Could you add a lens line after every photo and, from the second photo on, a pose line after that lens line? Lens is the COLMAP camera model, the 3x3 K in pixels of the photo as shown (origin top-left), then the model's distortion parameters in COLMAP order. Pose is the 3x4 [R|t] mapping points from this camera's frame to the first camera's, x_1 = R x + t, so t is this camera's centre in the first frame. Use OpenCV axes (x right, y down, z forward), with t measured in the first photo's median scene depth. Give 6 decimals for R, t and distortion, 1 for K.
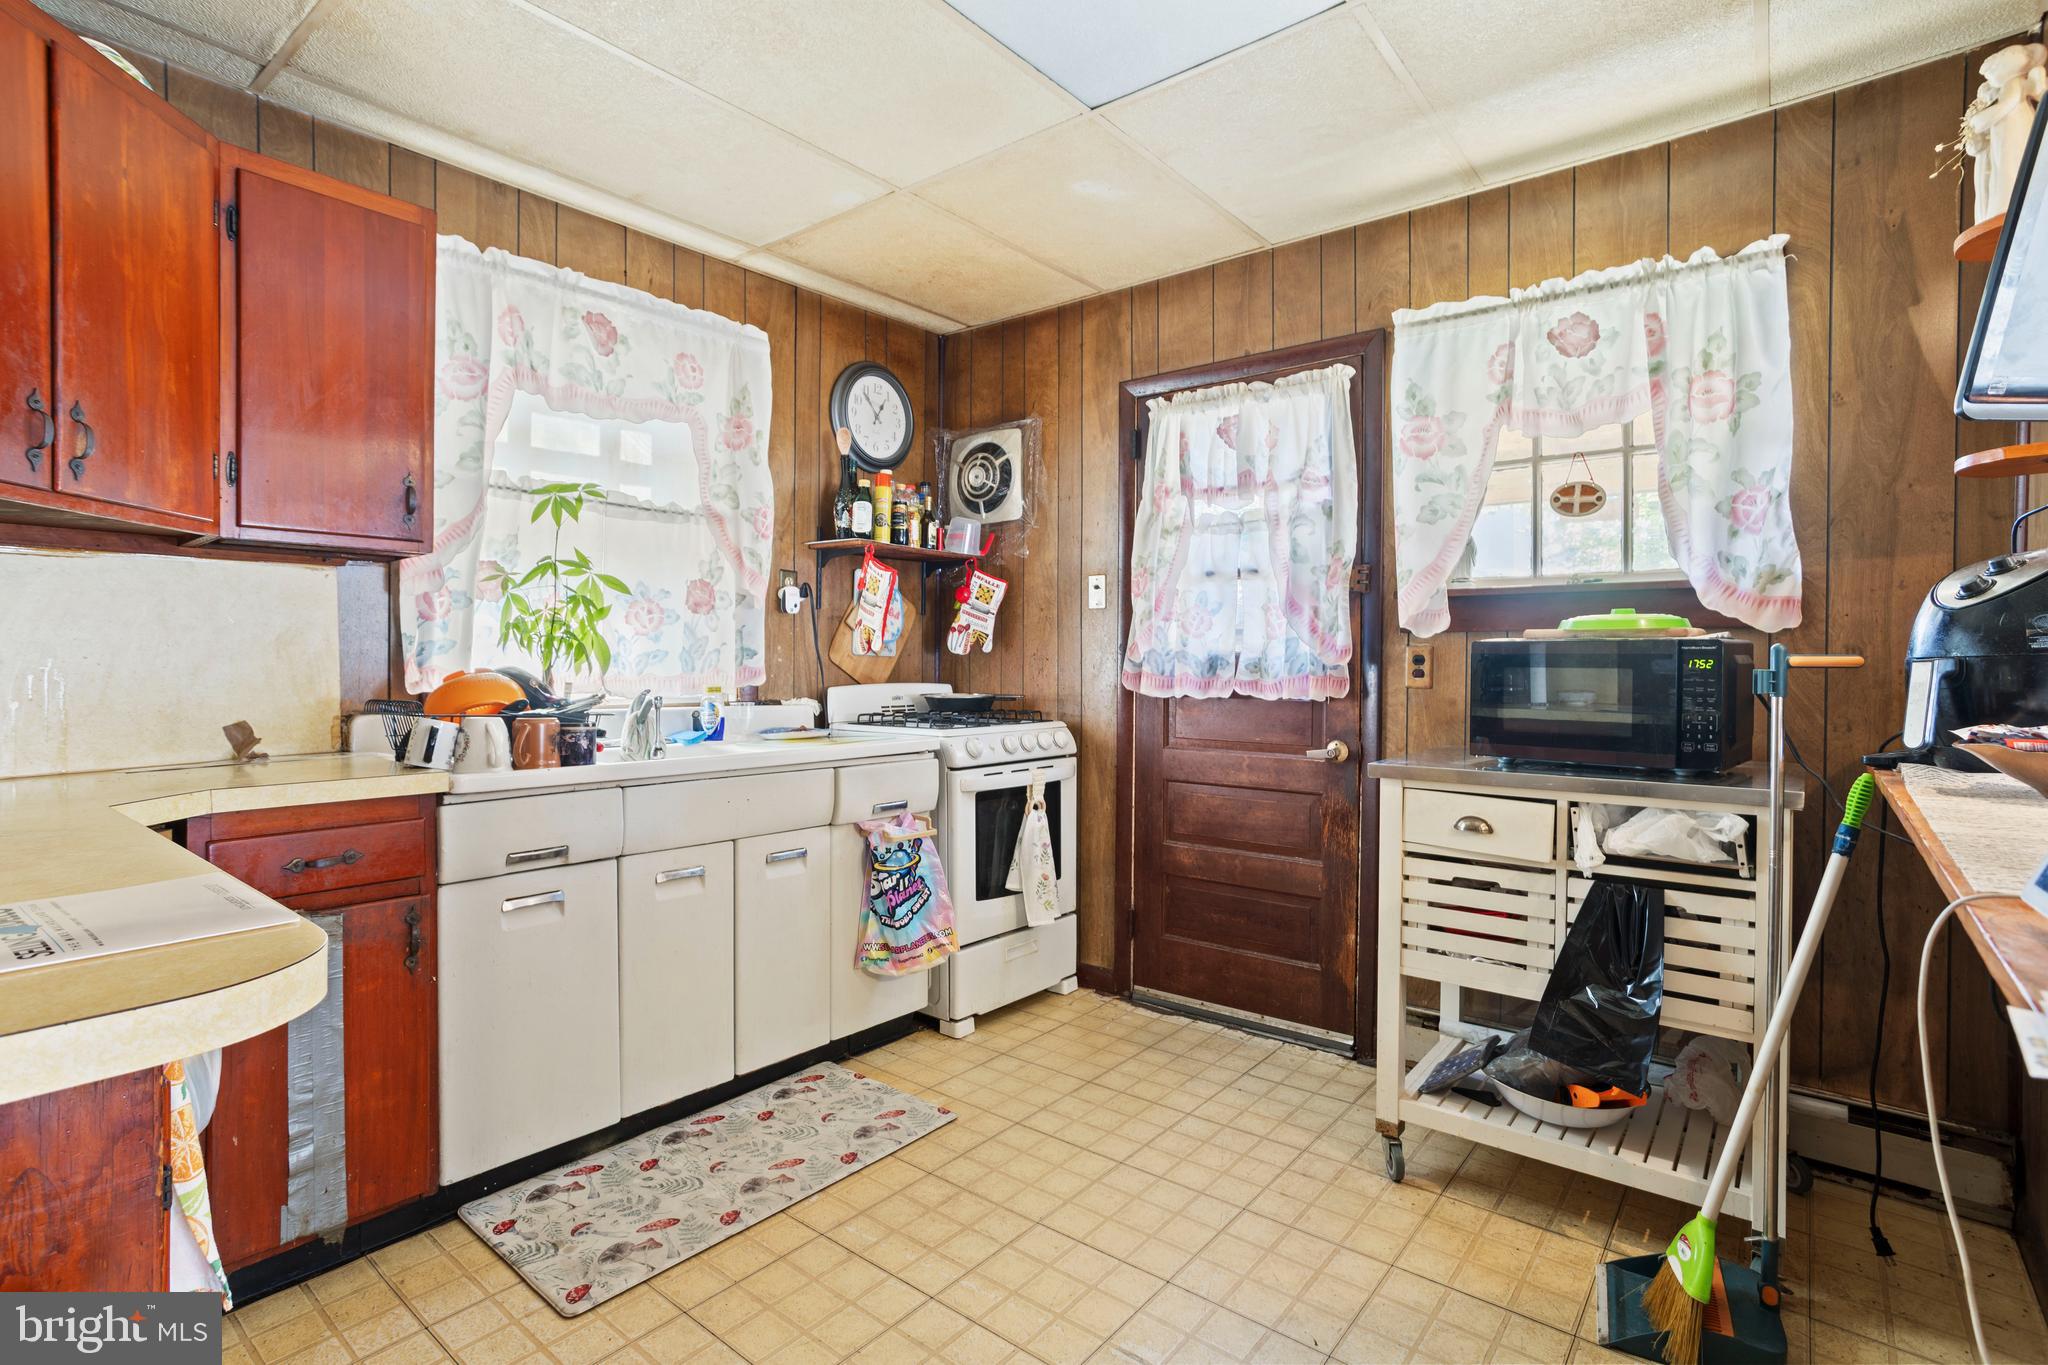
lens RADIAL K [[986.9, 0, 1020.9], [0, 986.9, 678.9], [0, 0, 1]] dist [-0.000703, 0.000061]
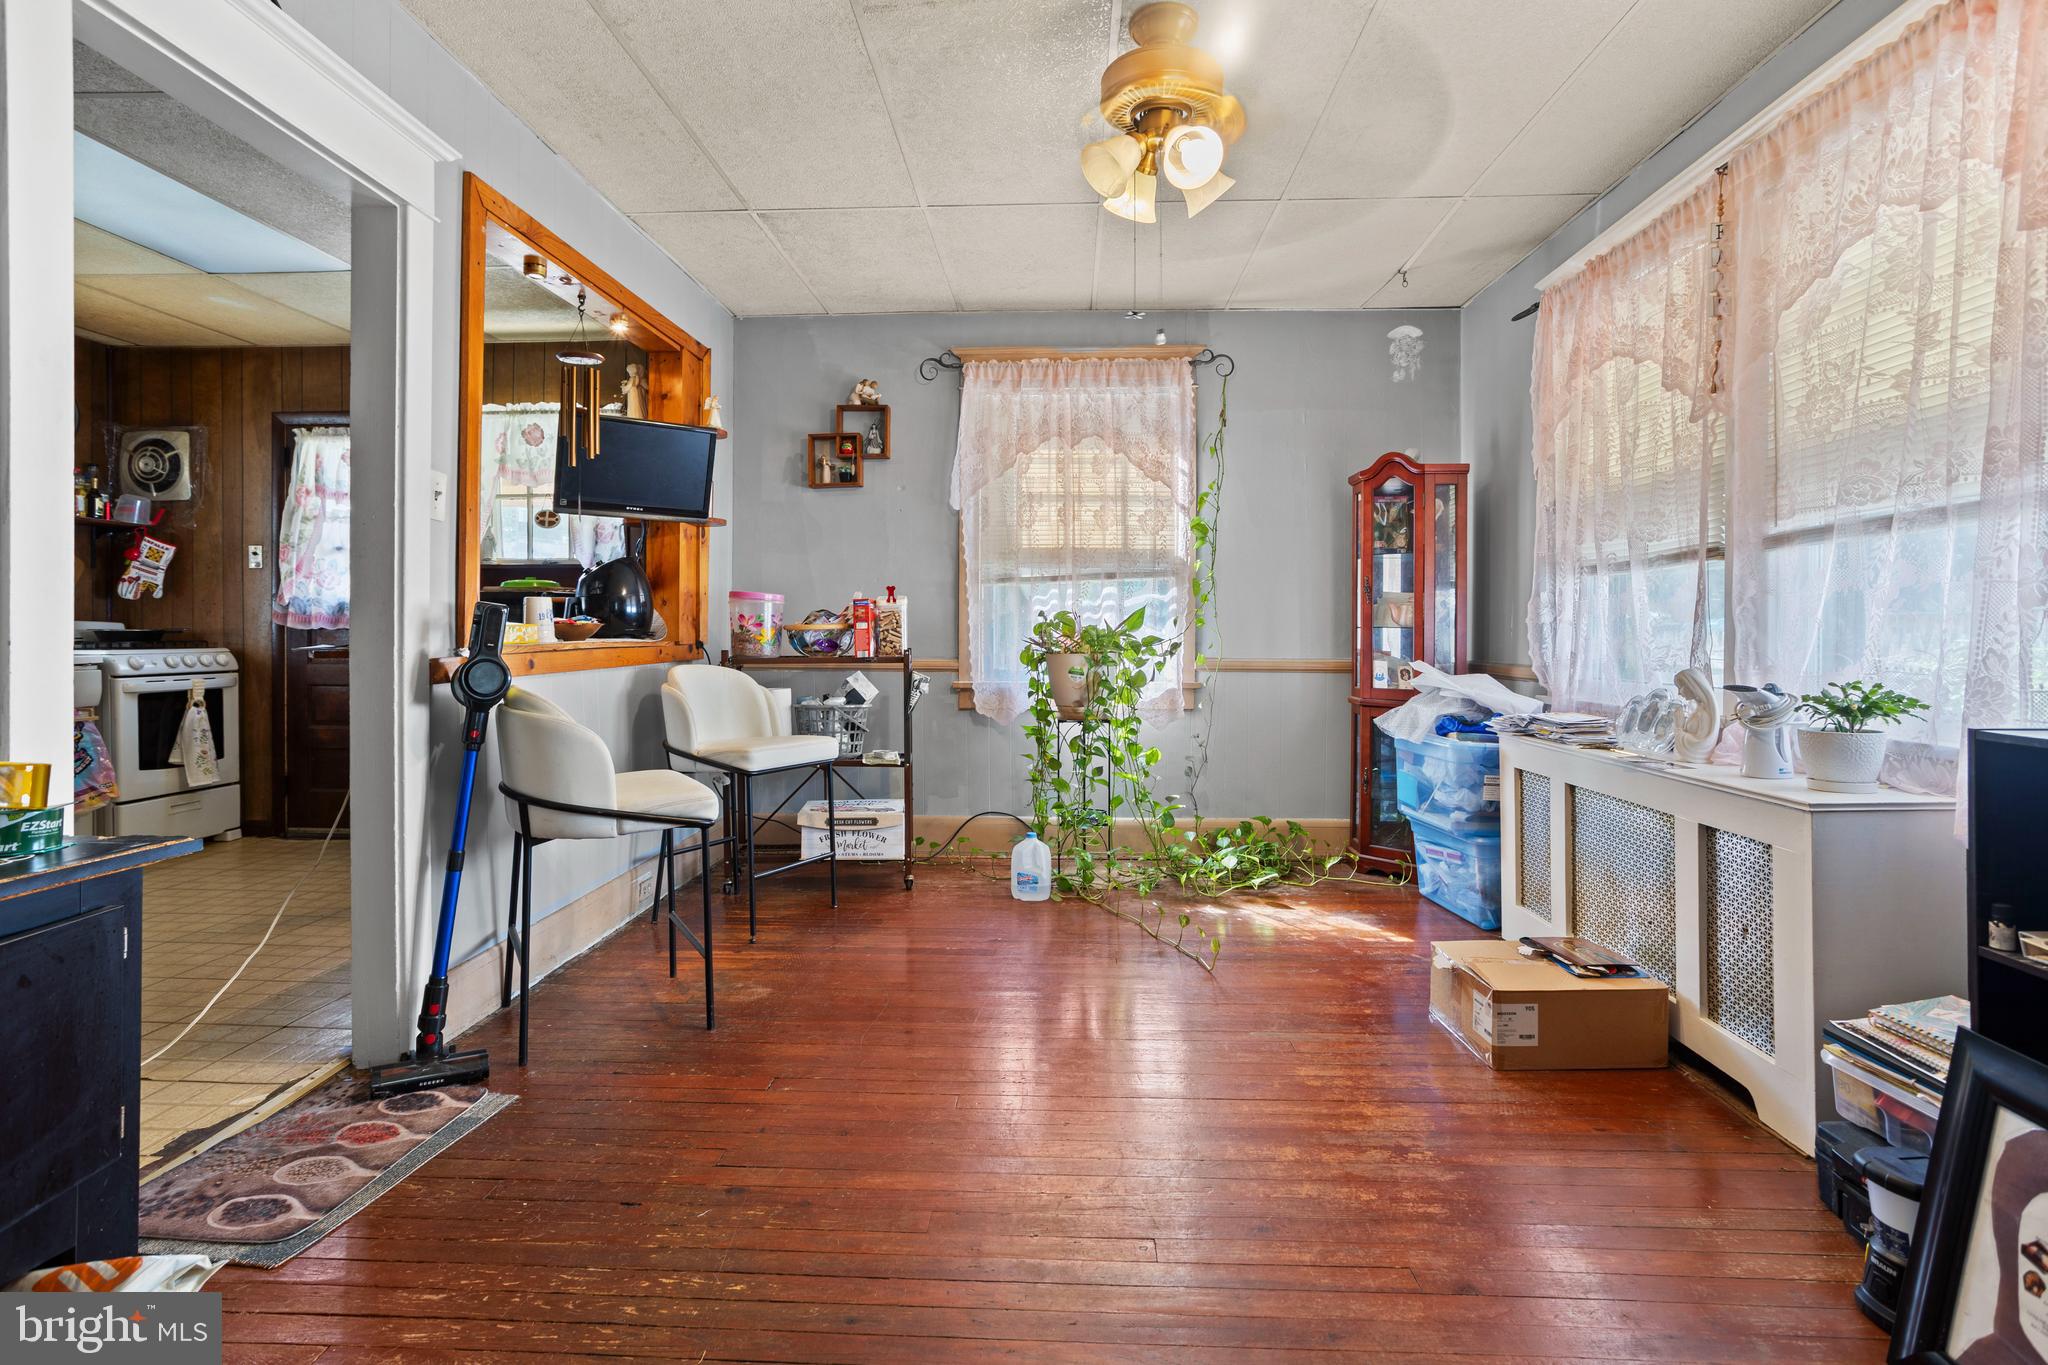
lens RADIAL K [[1059.6, 0, 1019.0], [0, 1059.6, 652.4], [0, 0, 1]] dist [-0.028080, 0.040190]
pose [[0.831625, -0.007883, 0.555282, 0.149072], [0.008862, 0.999960, 0.000923, 0.059472], [-0.555267, 0.004153, 0.831662, -0.897048]]
